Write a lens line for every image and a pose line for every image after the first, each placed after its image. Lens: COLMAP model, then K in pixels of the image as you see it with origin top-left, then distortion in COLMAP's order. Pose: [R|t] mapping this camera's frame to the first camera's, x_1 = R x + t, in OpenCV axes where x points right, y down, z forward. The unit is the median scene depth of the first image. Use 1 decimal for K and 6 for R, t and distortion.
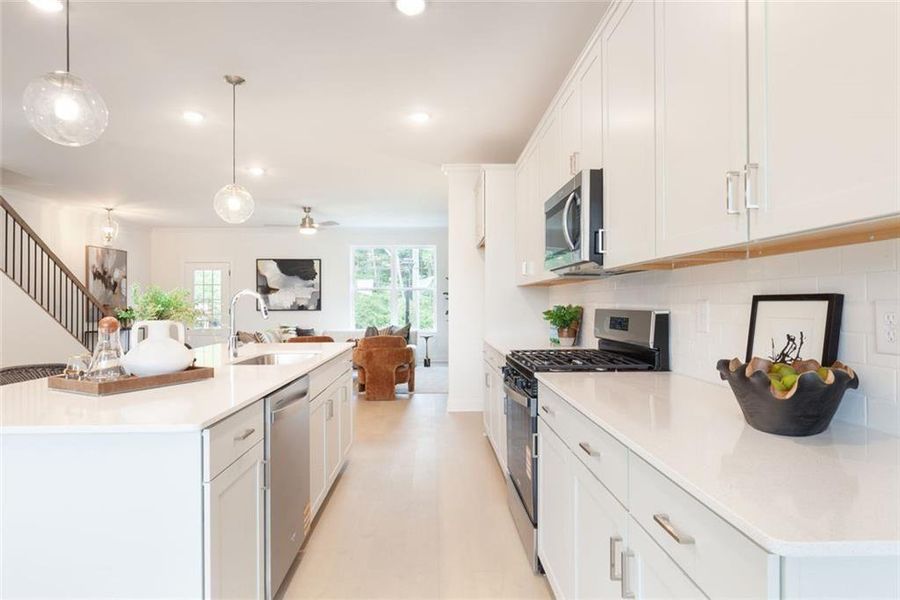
lens RADIAL K [[499.2, 0, 473.0], [0, 499.2, 300.5], [0, 0, 1]] dist [-0.001365, -0.000829]
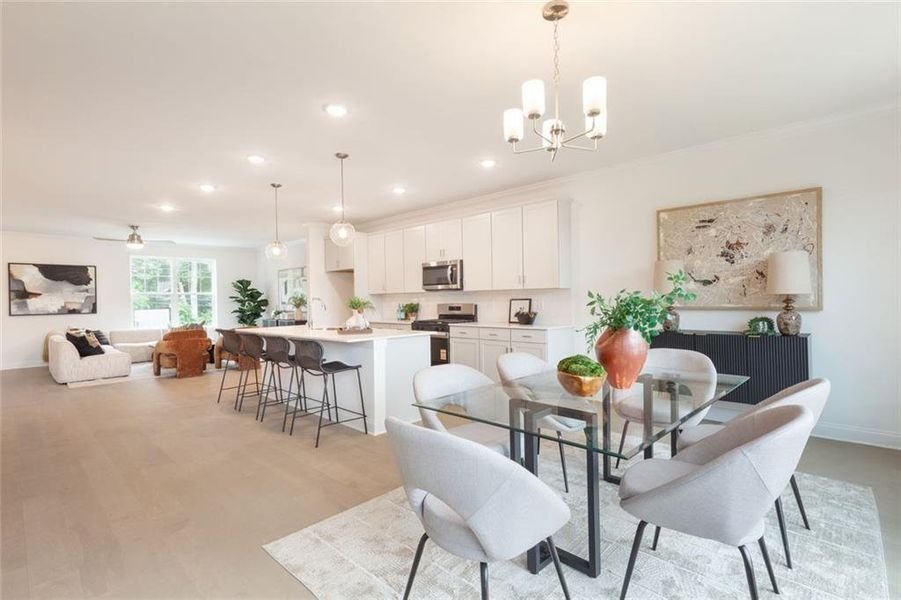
lens RADIAL K [[415.1, 0, 464.3], [0, 415.1, 302.1], [0, 0, 1]] dist [0.017343, 0.000494]
pose [[0.727841, -0.013197, 0.685619, -0.409159], [0.011286, 0.999910, 0.007265, -0.002648], [-0.685653, 0.002450, 0.727925, -0.248141]]
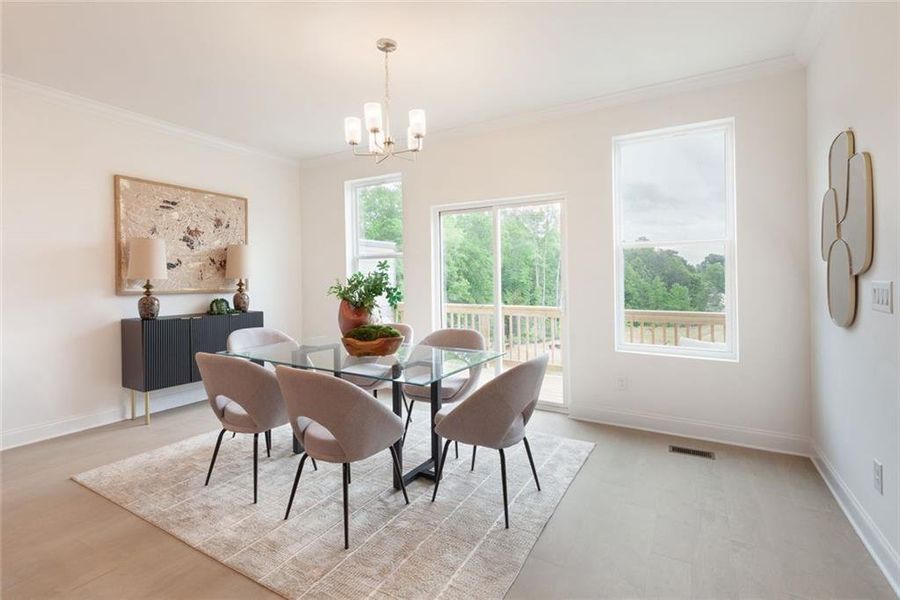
lens RADIAL K [[453.2, 0, 472.1], [0, 453.2, 278.5], [0, 0, 1]] dist [-0.015185, -0.000256]
pose [[-0.858768, 0.010116, 0.512265, -0.421453], [0.007390, 0.999946, -0.007358, 0.001790], [-0.512311, -0.002534, -0.858796, 0.175690]]
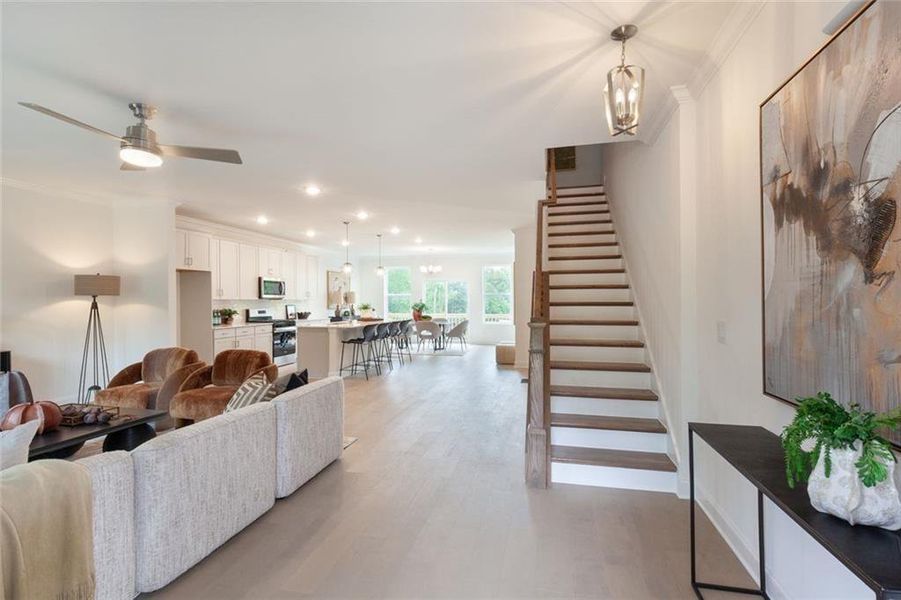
lens RADIAL K [[431.4, 0, 468.5], [0, 431.4, 297.6], [0, 0, 1]] dist [0.000863, -0.000261]
pose [[-0.964359, 0.009273, 0.264434, -0.670480], [0.006870, 0.999926, -0.010012, -0.007269], [-0.264507, -0.007839, -0.964352, 1.182737]]
